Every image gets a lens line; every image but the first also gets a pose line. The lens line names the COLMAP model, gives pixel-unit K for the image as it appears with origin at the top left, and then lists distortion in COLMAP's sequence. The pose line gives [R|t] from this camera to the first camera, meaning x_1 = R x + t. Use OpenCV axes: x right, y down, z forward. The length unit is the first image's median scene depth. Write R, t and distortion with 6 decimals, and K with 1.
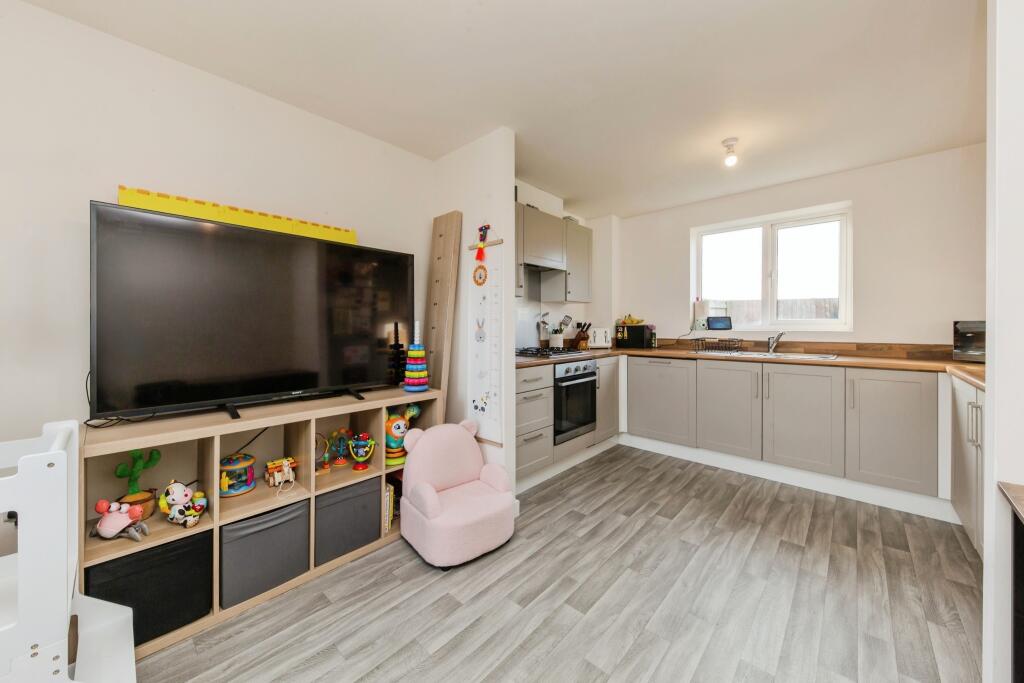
lens RADIAL K [[369.3, 0, 508.7], [0, 369.3, 327.2], [0, 0, 1]] dist [0.000714, 0.000124]
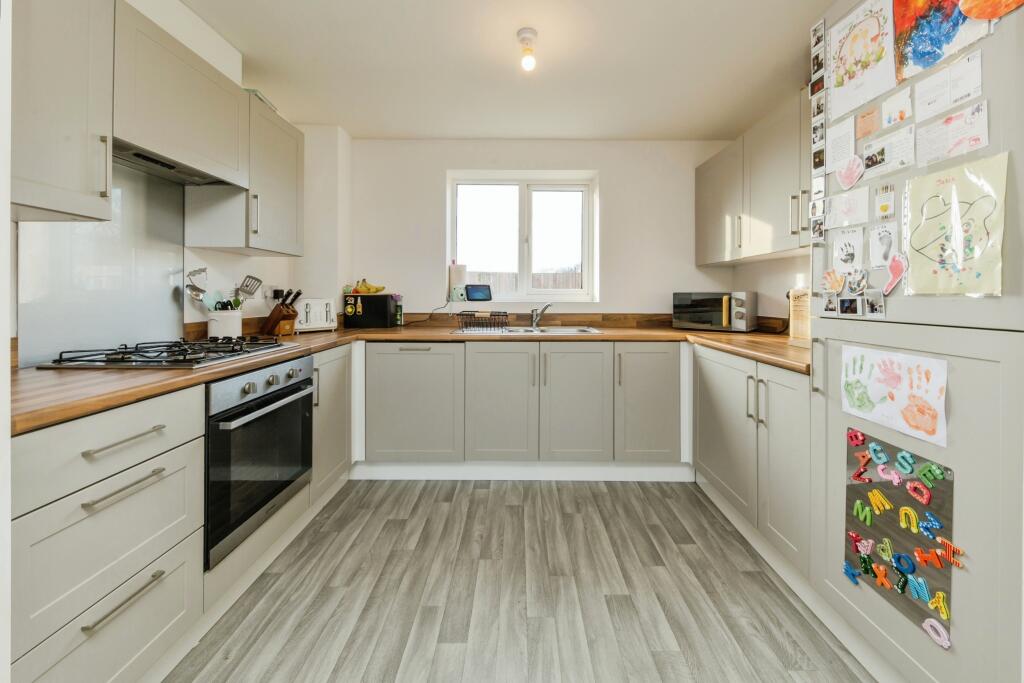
lens RADIAL K [[369.3, 0, 519.7], [0, 369.3, 297.2], [0, 0, 1]] dist [0.000714, 0.000124]
pose [[0.725859, 0.001768, 0.687841, 0.080586], [-0.002167, 0.999998, -0.000284, -0.001113], [-0.687840, -0.001284, 0.725861, 0.382588]]
